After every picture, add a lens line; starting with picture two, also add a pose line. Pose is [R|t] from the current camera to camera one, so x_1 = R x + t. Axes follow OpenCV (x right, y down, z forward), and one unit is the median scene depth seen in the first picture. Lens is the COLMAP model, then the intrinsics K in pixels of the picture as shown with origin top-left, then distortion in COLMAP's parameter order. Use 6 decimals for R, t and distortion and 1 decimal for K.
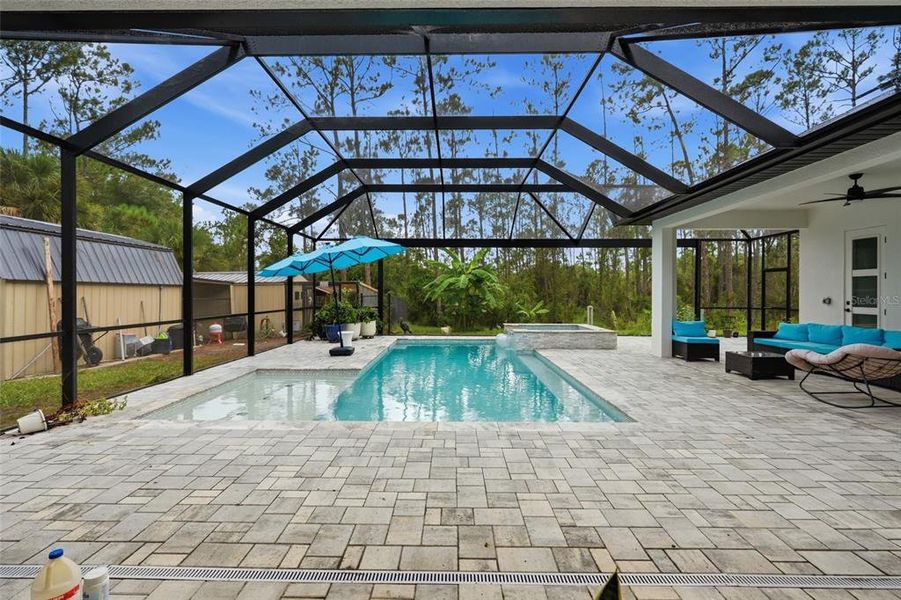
lens RADIAL K [[403.3, 0, 450.4], [0, 403.3, 293.5], [0, 0, 1]] dist [-0.004058, 0.000604]
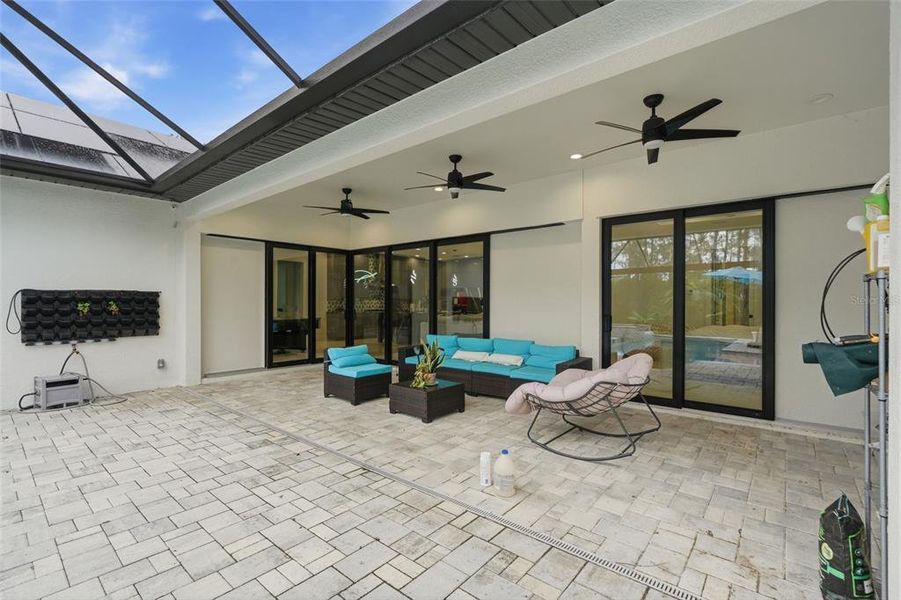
lens RADIAL K [[420.1, 0, 453.3], [0, 420.1, 302.6], [0, 0, 1]] dist [-0.004895, 0.000292]
pose [[-0.766990, -0.003089, 0.641652, -1.277185], [-0.001128, 0.999993, 0.003465, 0.002475], [-0.641658, 0.001934, -0.766988, 1.639793]]
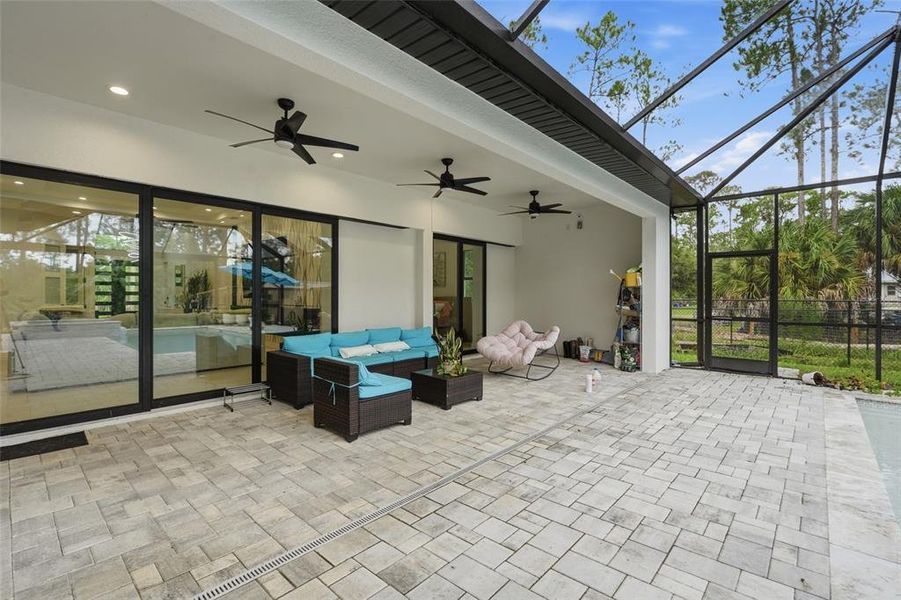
lens RADIAL K [[420.1, 0, 455.4], [0, 420.1, 295.5], [0, 0, 1]] dist [-0.004895, 0.000292]
pose [[-0.641656, -0.000556, -0.766993, 1.625815], [-0.002853, 0.999995, 0.001662, 0.017832], [0.766987, 0.003255, -0.641654, 1.535557]]
